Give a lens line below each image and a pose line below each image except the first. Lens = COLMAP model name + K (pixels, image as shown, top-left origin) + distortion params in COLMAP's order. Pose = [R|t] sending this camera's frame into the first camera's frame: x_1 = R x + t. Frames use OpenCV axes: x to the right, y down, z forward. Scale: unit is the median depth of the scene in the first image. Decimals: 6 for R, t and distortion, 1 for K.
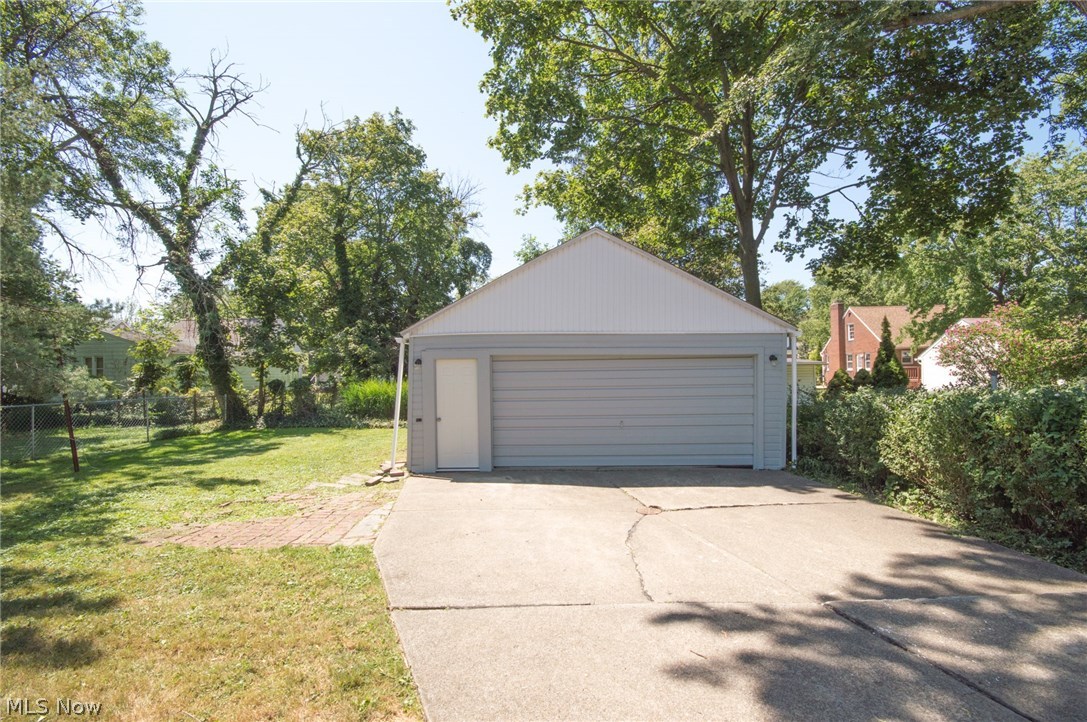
lens RADIAL K [[481.9, 0, 543.5], [0, 481.9, 361.0], [0, 0, 1]] dist [0.007440, -0.009065]
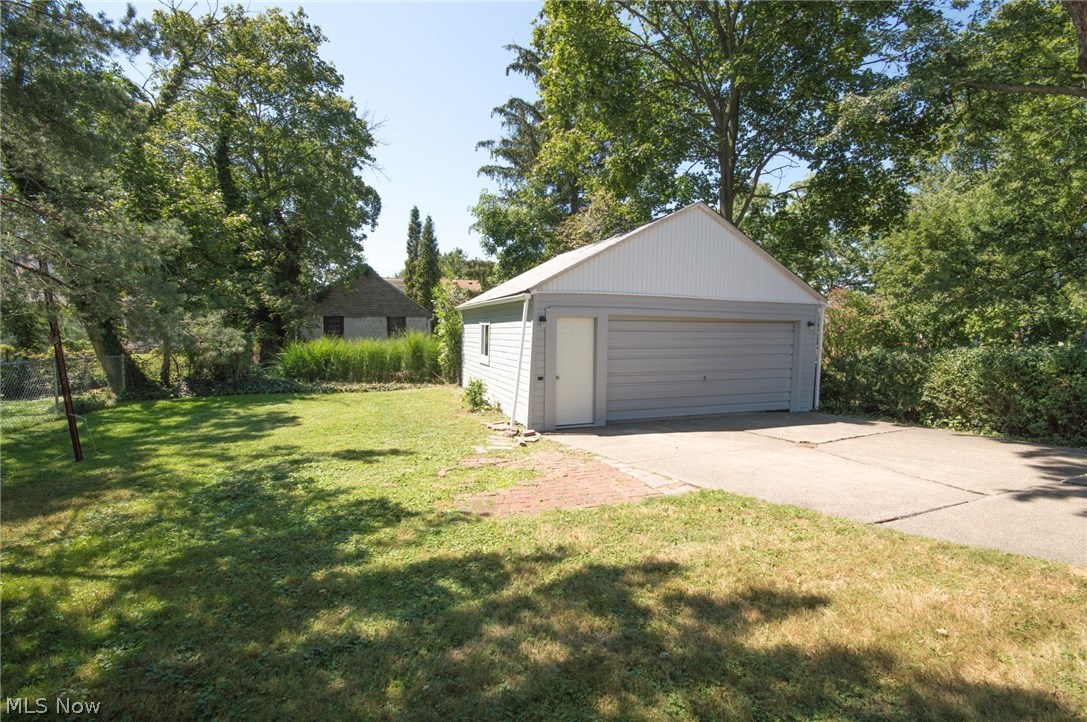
lens RADIAL K [[481.9, 0, 543.5], [0, 481.9, 361.0], [0, 0, 1]] dist [0.007440, -0.009065]
pose [[0.924617, -0.005173, 0.380862, -0.634899], [-0.024671, 0.996995, 0.073434, 0.014774], [-0.380097, -0.077294, 0.921711, 0.094570]]
